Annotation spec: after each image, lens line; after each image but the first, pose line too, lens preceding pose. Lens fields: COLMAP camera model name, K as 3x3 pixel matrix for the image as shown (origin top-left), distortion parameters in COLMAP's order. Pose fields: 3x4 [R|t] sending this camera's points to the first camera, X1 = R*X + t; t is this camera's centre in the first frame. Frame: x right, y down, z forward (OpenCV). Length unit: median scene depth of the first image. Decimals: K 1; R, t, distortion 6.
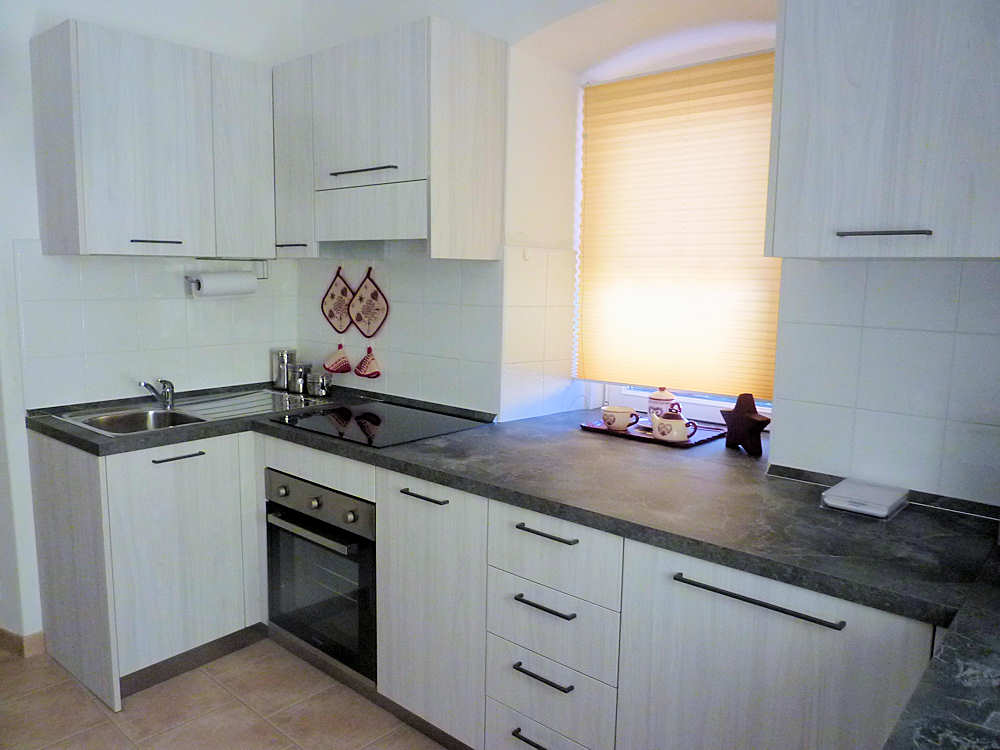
lens RADIAL K [[734.8, 0, 493.8], [0, 734.8, 369.5], [0, 0, 1]] dist [0.001854, -0.133856]
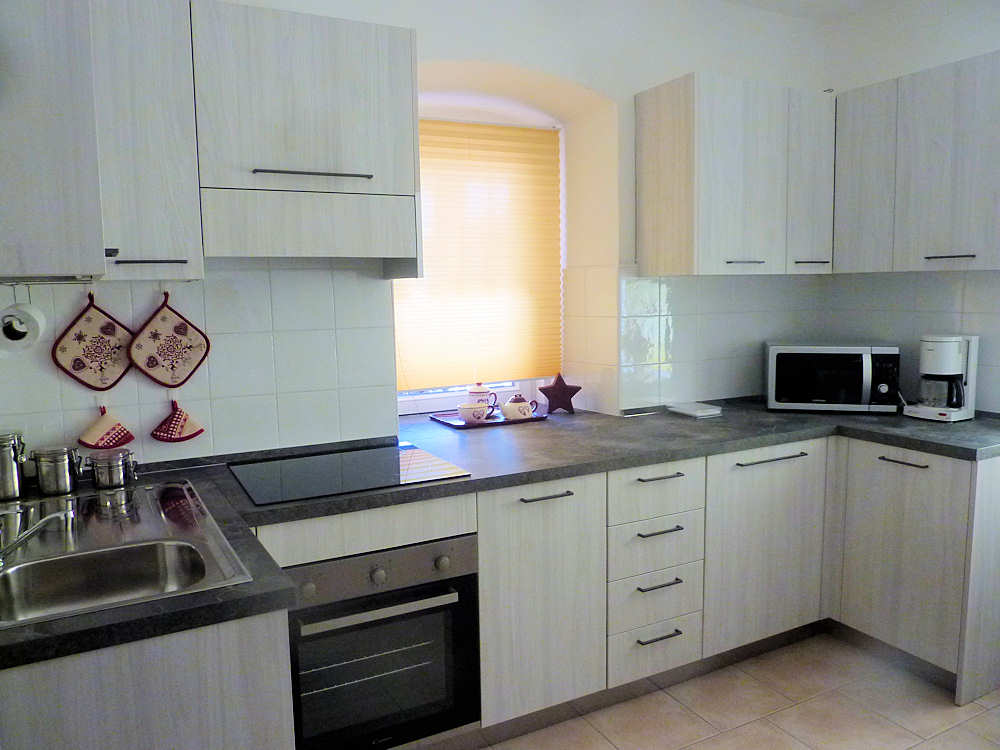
lens RADIAL K [[734.8, 0, 493.8], [0, 734.8, 369.5], [0, 0, 1]] dist [0.001854, -0.133856]
pose [[0.358741, -0.121162, 0.925540, -0.737495], [0.143005, 0.986969, 0.073775, -0.069472], [-0.922418, 0.105890, 0.371392, 0.433639]]
